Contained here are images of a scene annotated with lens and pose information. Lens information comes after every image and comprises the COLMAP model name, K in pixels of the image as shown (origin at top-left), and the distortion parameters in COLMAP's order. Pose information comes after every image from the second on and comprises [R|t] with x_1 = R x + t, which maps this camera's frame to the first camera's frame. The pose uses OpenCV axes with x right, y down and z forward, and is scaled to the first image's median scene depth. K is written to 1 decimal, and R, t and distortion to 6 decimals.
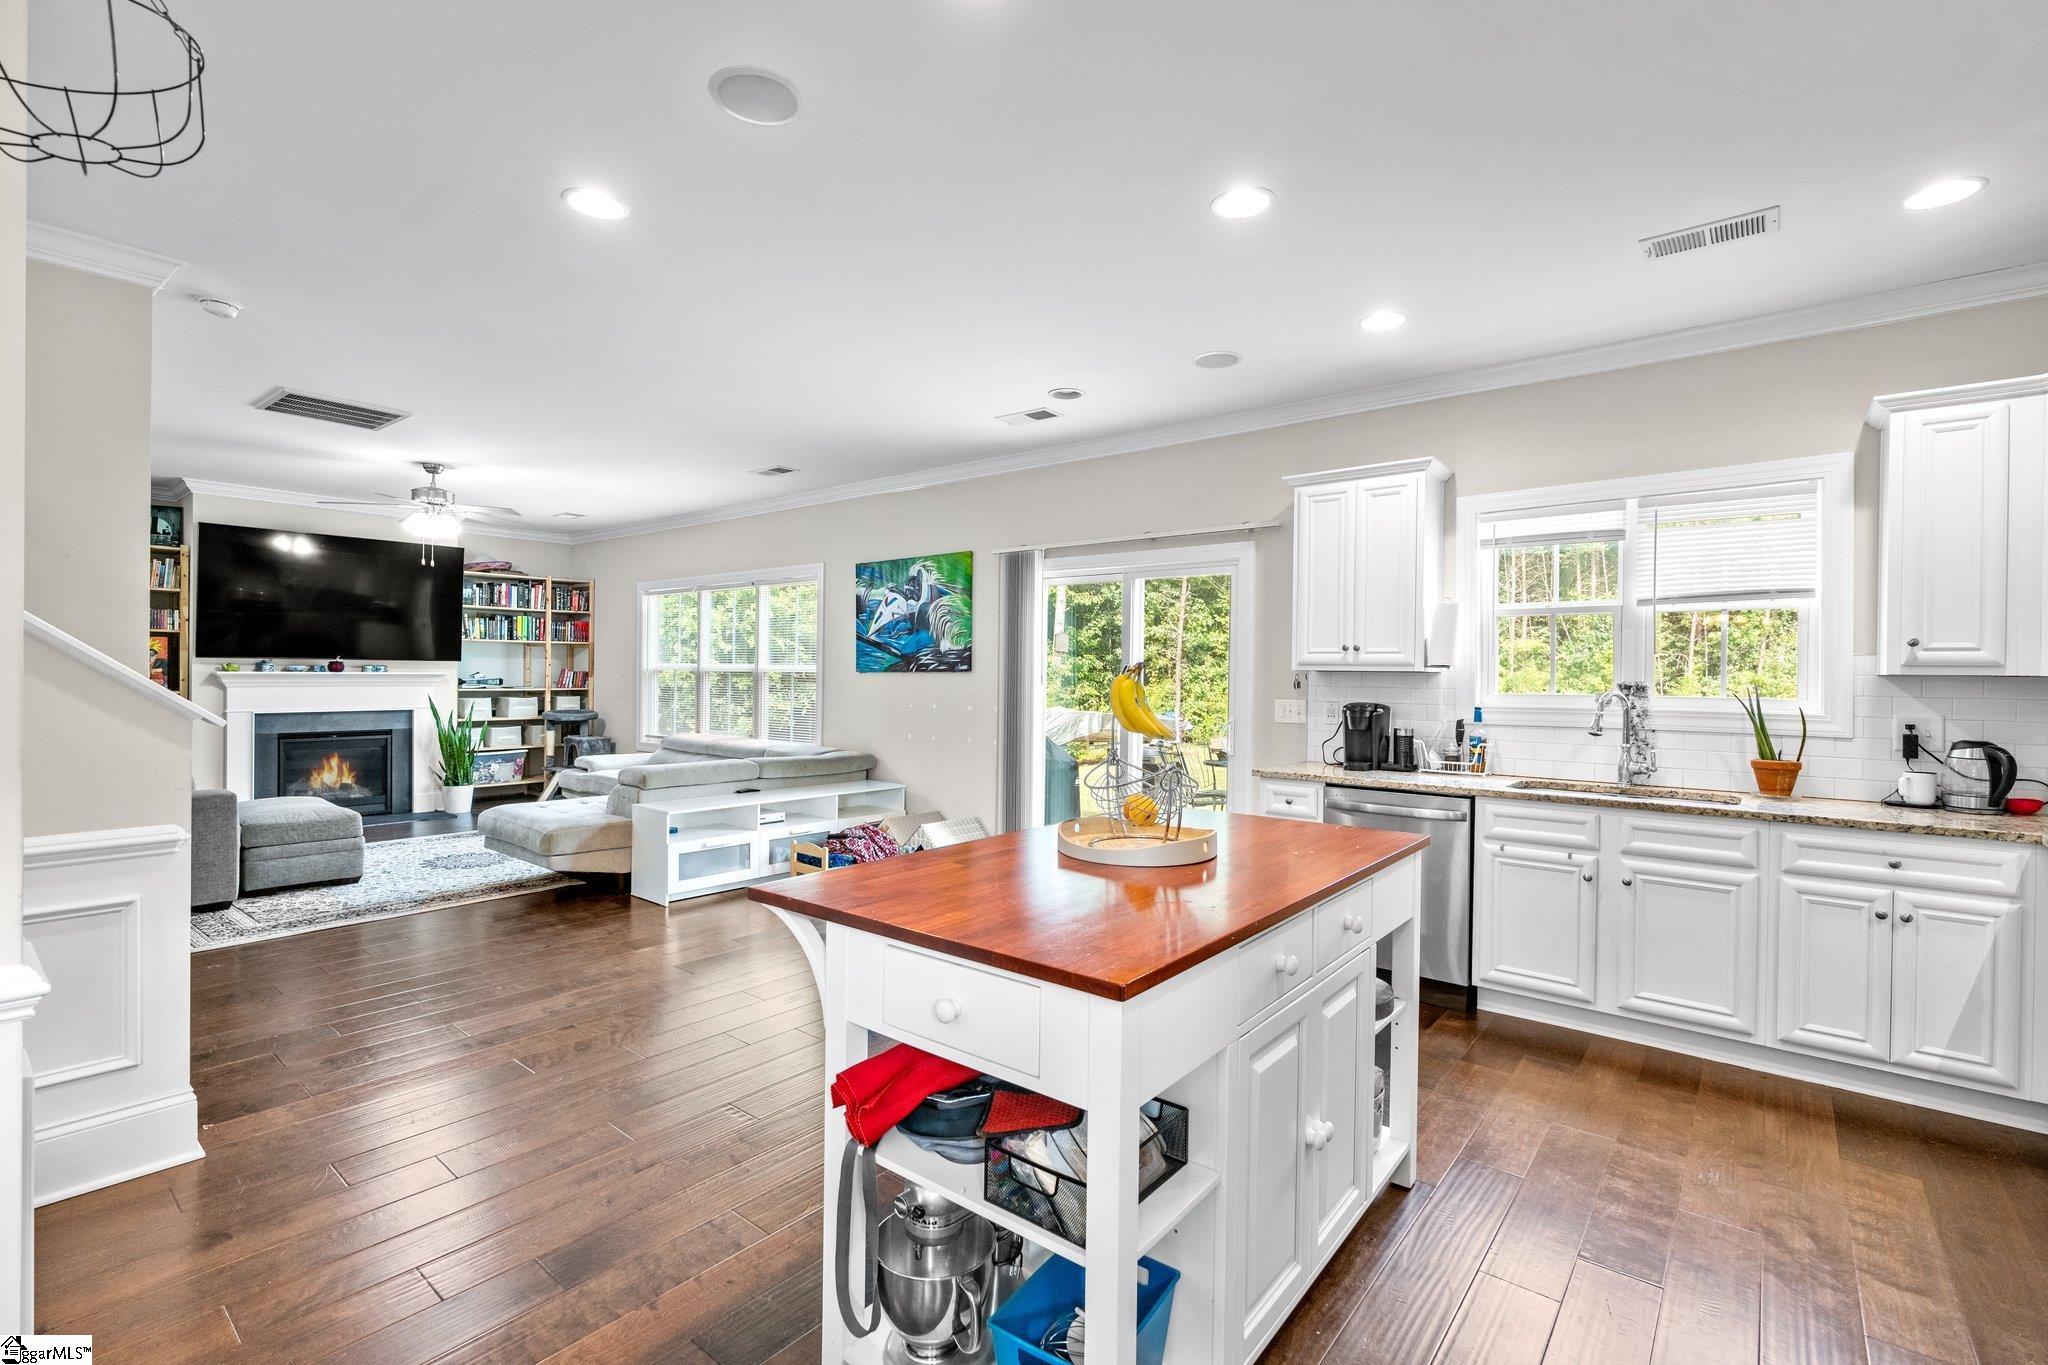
lens RADIAL K [[932.9, 0, 1018.9], [0, 932.9, 676.3], [0, 0, 1]] dist [-0.003491, 0.001791]
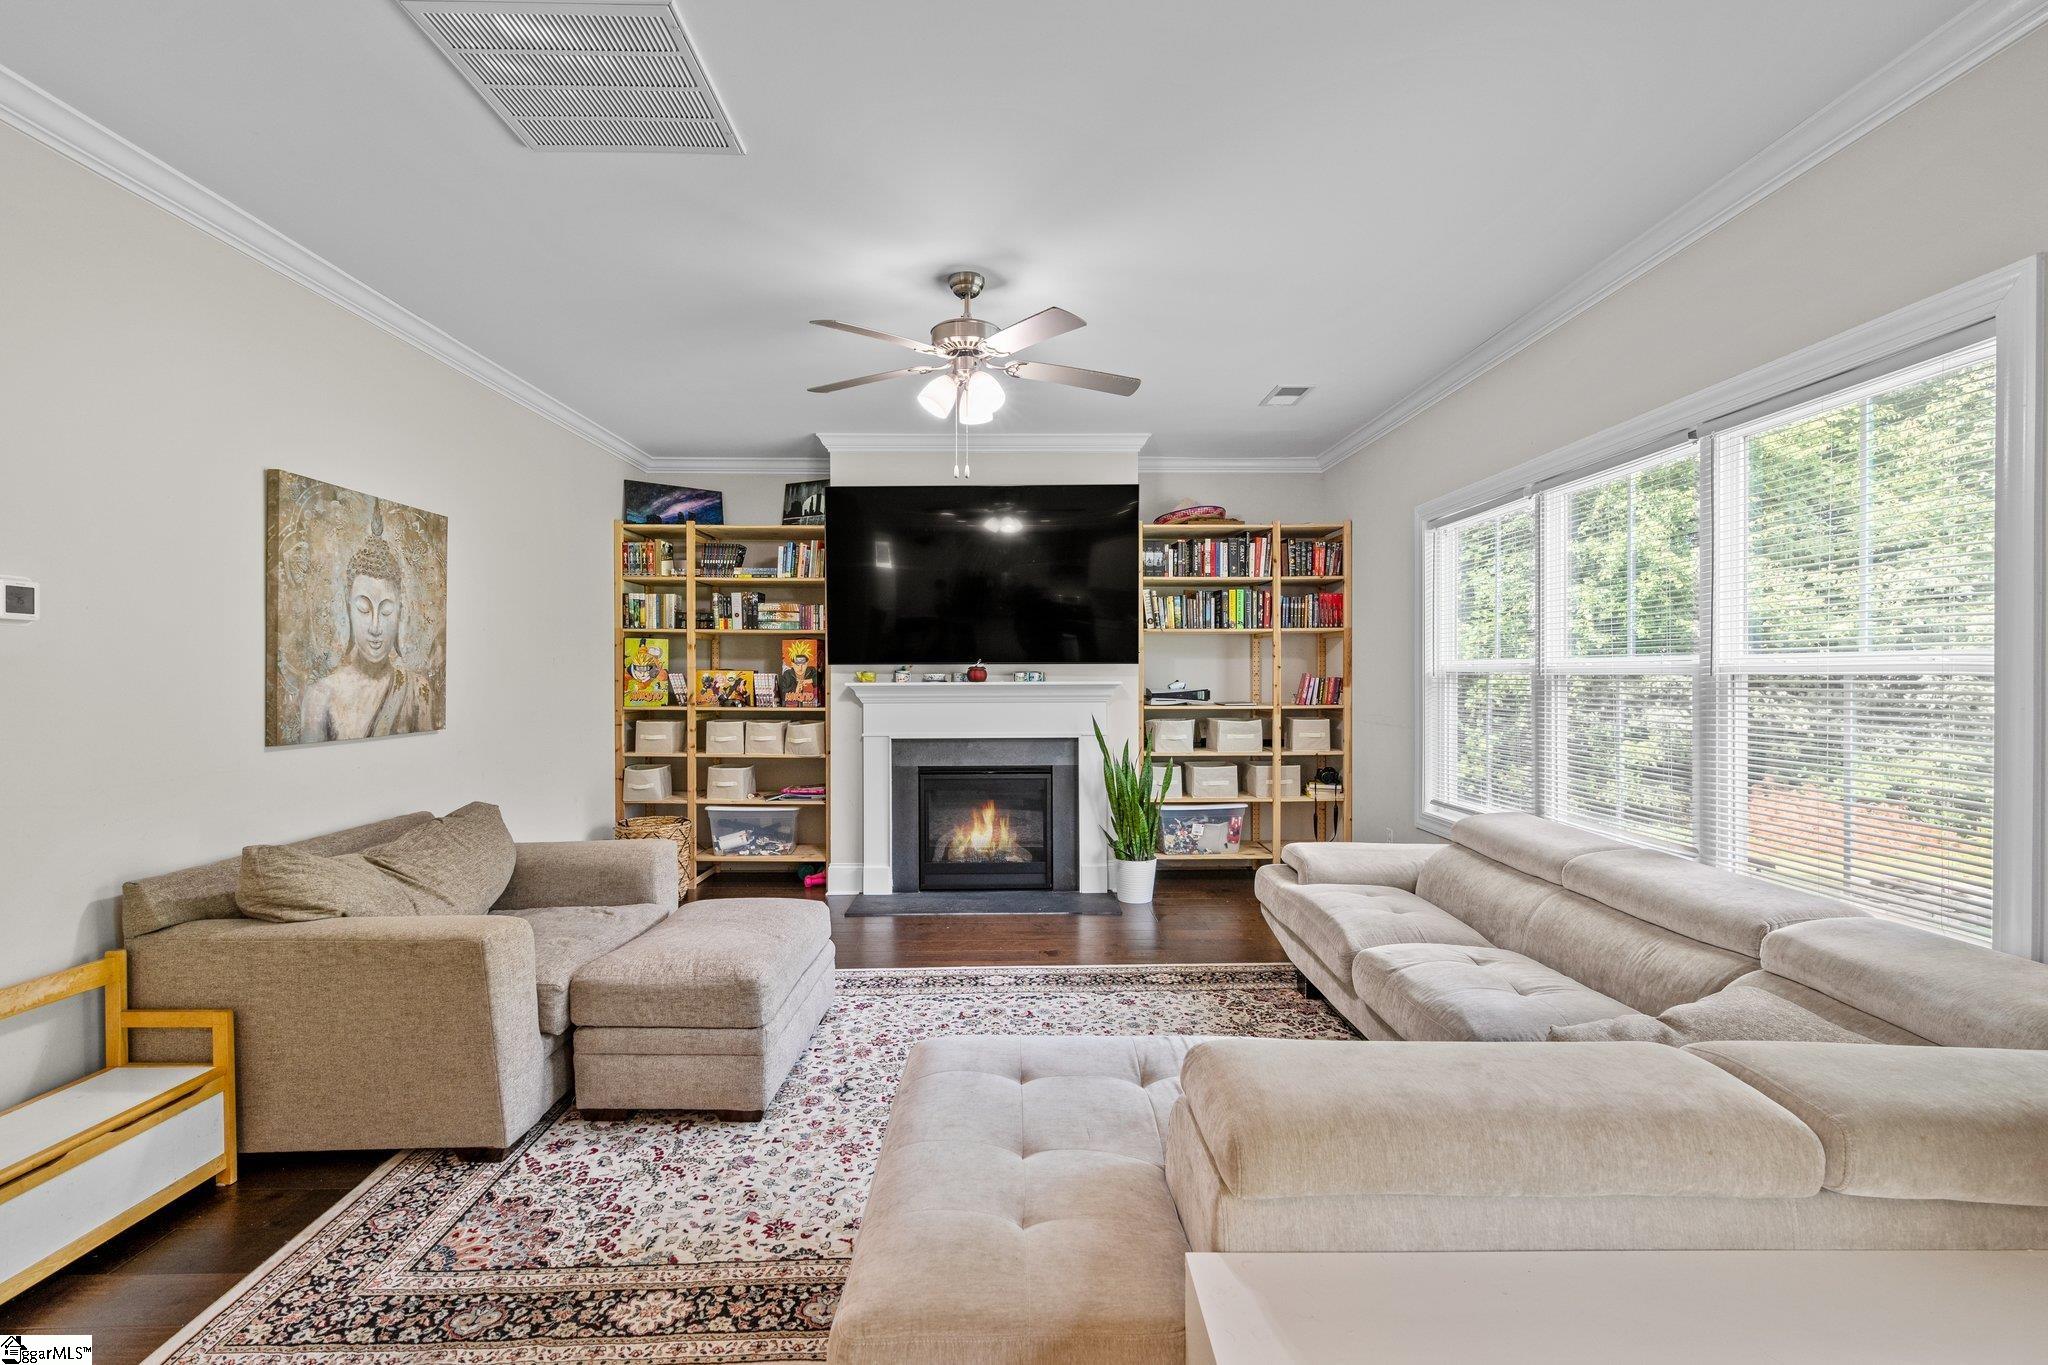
lens RADIAL K [[932.9, 0, 1015.2], [0, 932.9, 682.9], [0, 0, 1]] dist [-0.003491, 0.001791]
pose [[0.651856, -0.005179, -0.758325, -0.295810], [0.006188, 0.999980, -0.001510, -0.004639], [0.758318, -0.003708, 0.651874, 0.907937]]
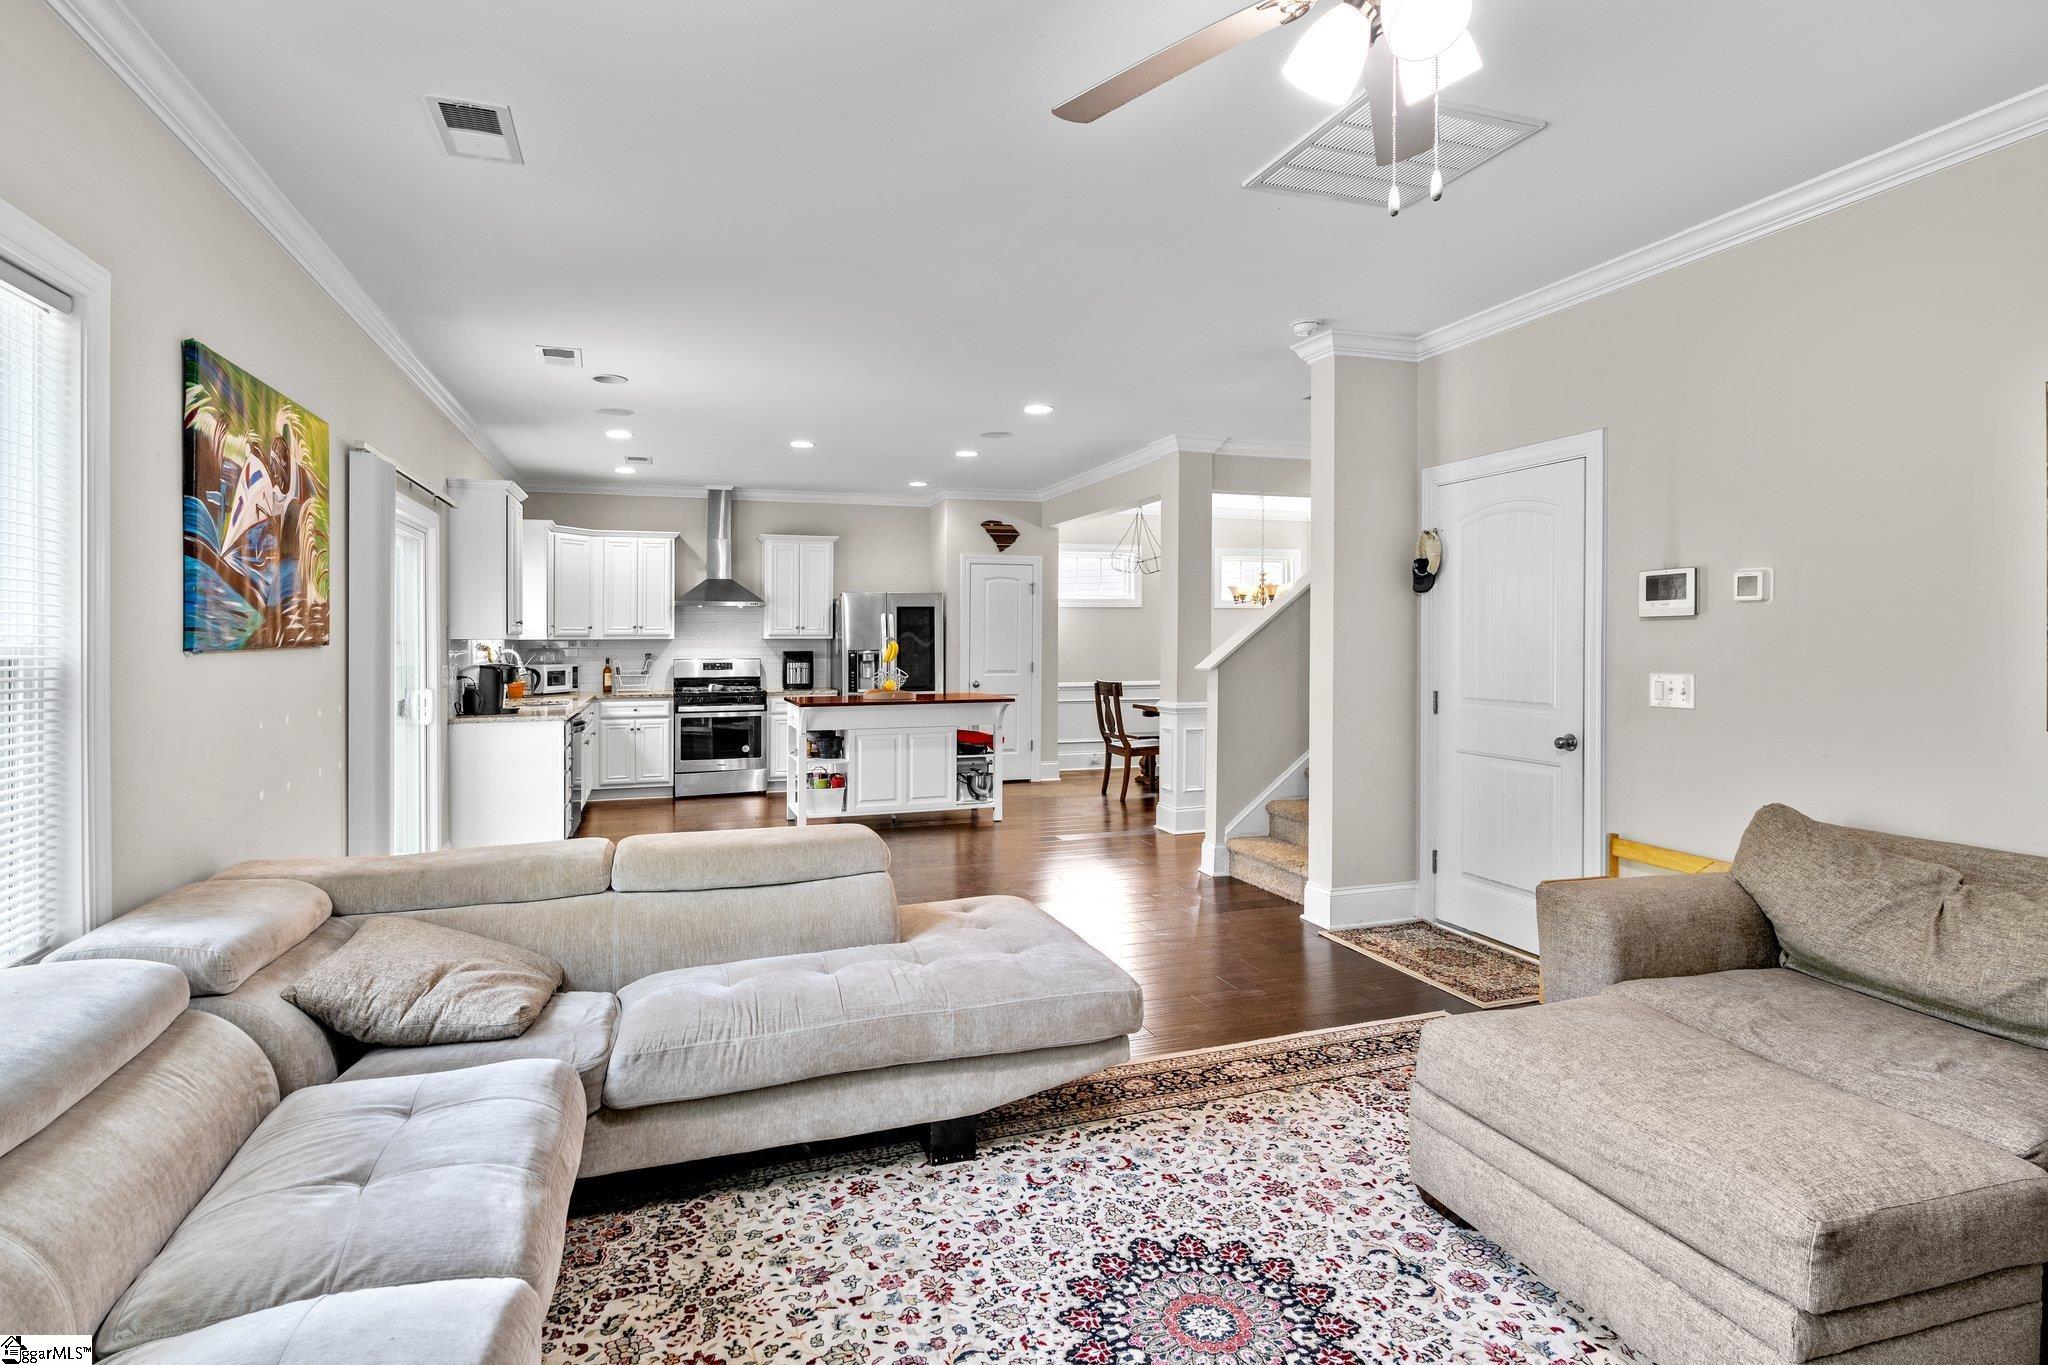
lens RADIAL K [[1057.8, 0, 1082.8], [0, 1057.8, 614.0], [0, 0, 1]] dist [-0.004413, 0.004786]
pose [[-0.884706, 0.005718, 0.466114, -0.926468], [-0.000661, 0.999908, -0.013522, -0.018946], [-0.466149, -0.012271, -0.884621, 1.700693]]
